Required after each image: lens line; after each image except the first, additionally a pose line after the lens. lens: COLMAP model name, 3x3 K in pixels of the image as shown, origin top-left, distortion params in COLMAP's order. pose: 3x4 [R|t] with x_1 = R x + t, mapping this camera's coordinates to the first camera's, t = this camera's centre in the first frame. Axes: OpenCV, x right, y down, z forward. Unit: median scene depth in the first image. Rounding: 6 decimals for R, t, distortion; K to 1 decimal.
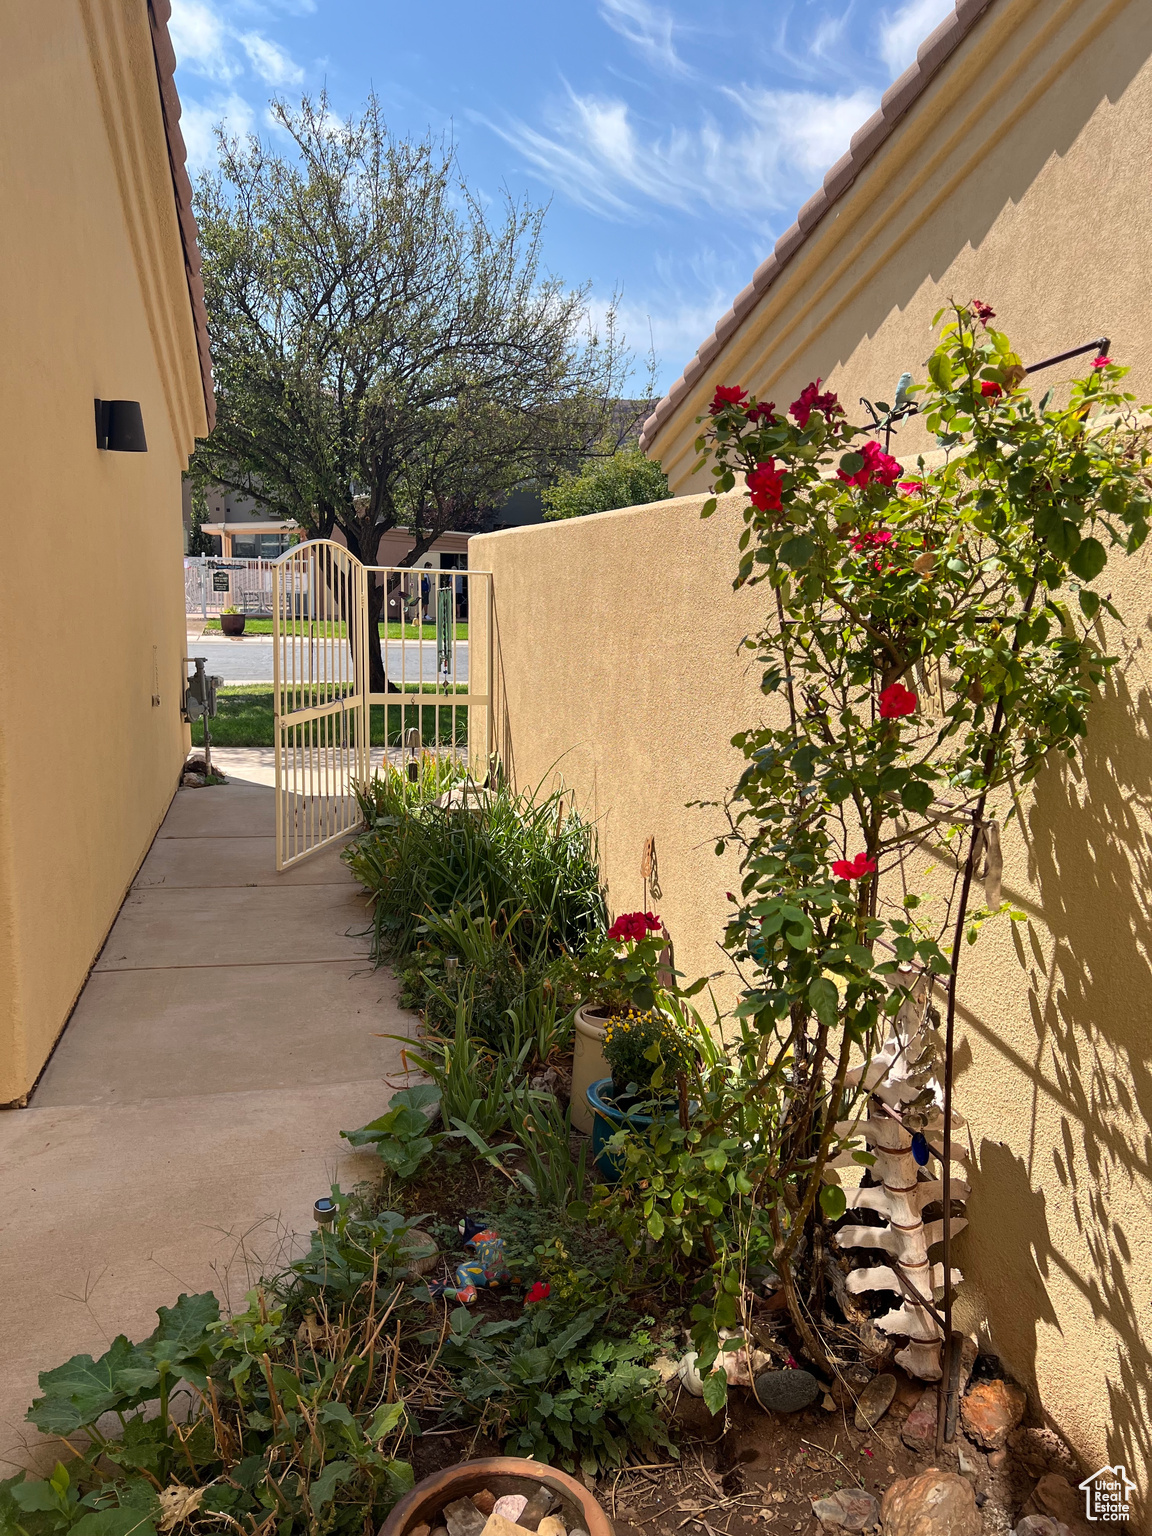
lens RADIAL K [[1165.6, 0, 573.1], [0, 1165.6, 772.1], [0, 0, 1]] dist [0.048113, -0.044741]
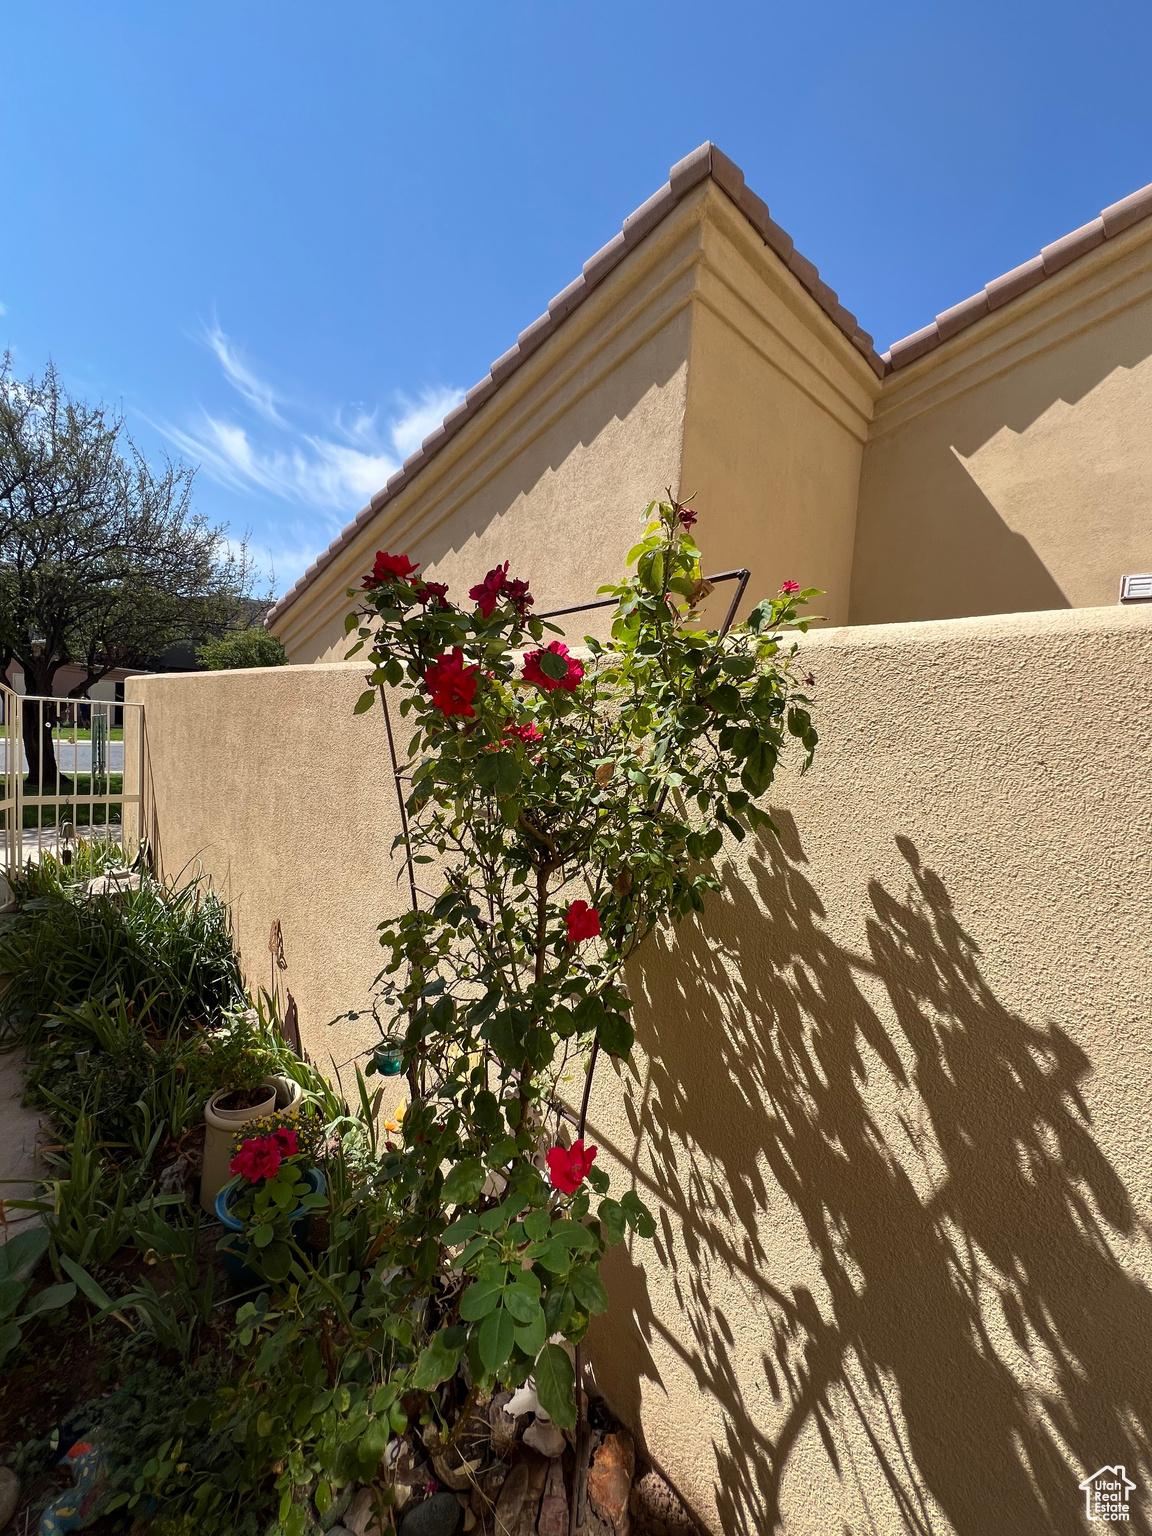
lens RADIAL K [[616.8, 0, 576.2], [0, 616.8, 764.3], [0, 0, 1]] dist [-0.000289, -0.000334]
pose [[0.865814, -0.001795, 0.500363, 0.011057], [0.039386, 0.997135, -0.064576, -0.055701], [-0.498813, 0.075618, 0.863404, 0.209674]]
